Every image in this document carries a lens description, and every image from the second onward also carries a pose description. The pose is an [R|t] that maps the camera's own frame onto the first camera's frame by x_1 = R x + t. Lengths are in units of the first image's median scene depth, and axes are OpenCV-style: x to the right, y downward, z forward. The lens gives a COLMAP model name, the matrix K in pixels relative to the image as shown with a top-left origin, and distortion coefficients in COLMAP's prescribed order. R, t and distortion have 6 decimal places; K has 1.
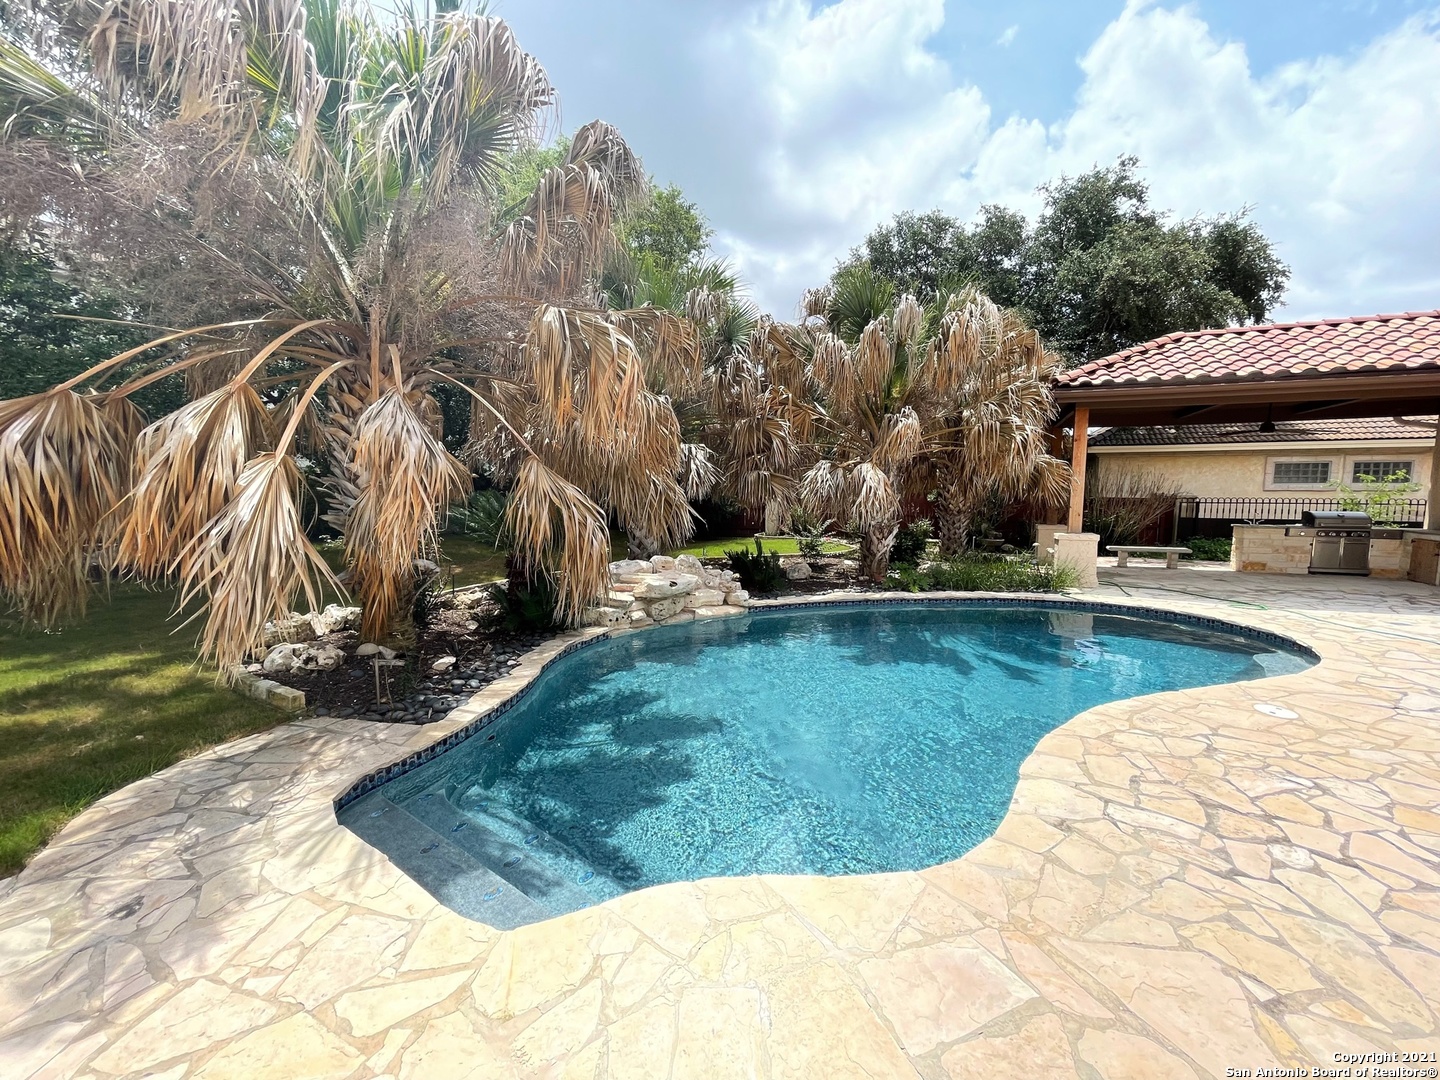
lens RADIAL K [[572.3, 0, 720.0], [0, 572.3, 540.0], [0, 0, 1]] dist [-0.002223, -0.000399]
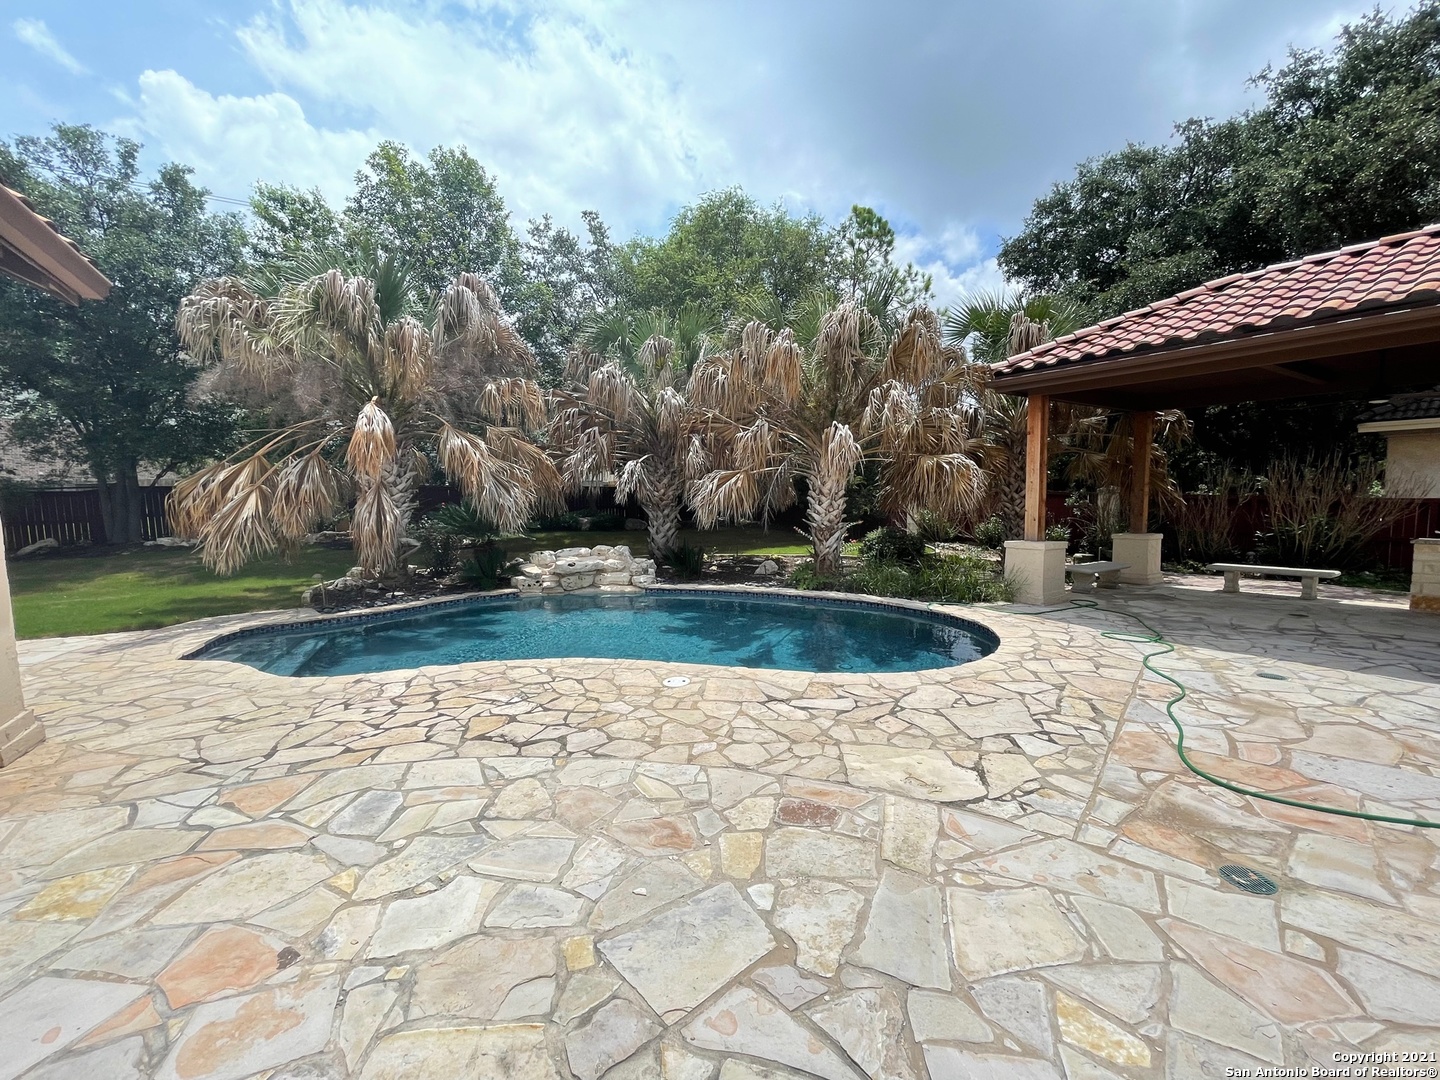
lens RADIAL K [[572.3, 0, 720.0], [0, 572.3, 540.0], [0, 0, 1]] dist [-0.002223, -0.000399]
pose [[0.839041, 0.031473, -0.543158, 1.026063], [-0.033020, 0.999431, 0.006904, -0.005025], [0.543066, 0.012142, 0.839602, 0.025564]]
